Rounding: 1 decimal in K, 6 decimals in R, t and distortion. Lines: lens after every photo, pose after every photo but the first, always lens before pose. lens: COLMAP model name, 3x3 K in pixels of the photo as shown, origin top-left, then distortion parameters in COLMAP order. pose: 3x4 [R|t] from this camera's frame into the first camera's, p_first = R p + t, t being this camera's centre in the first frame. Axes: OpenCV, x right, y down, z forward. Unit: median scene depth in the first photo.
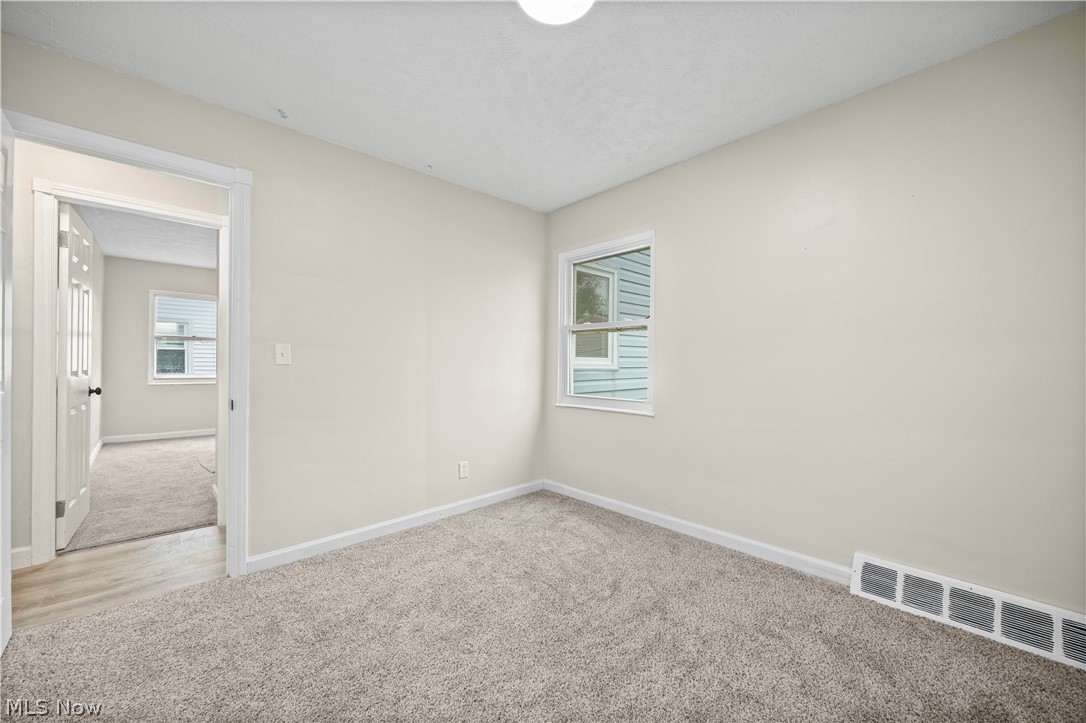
lens RADIAL K [[423.3, 0, 543.2], [0, 423.3, 362.3], [0, 0, 1]] dist [0.000079, -0.001163]
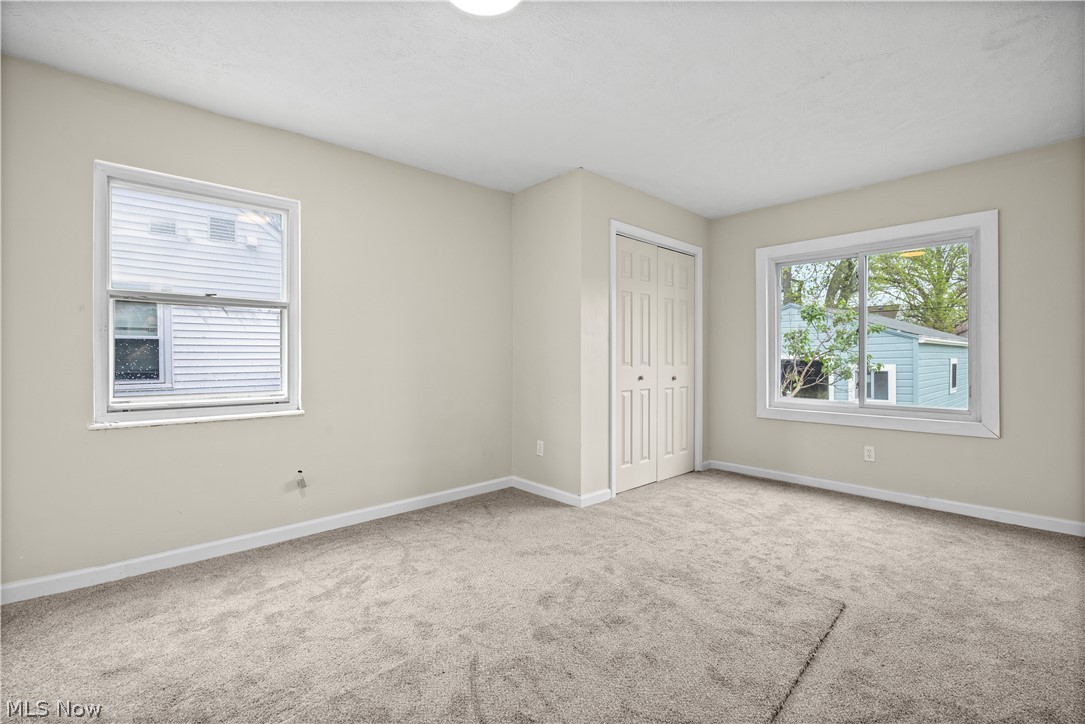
lens RADIAL K [[473.7, 0, 531.0], [0, 473.7, 358.1], [0, 0, 1]] dist [-0.023662, 0.003416]
pose [[0.999610, -0.015486, -0.023222, -0.529794], [0.015577, 0.999872, 0.003772, -0.003852], [0.023161, -0.004132, 0.999723, 0.583176]]
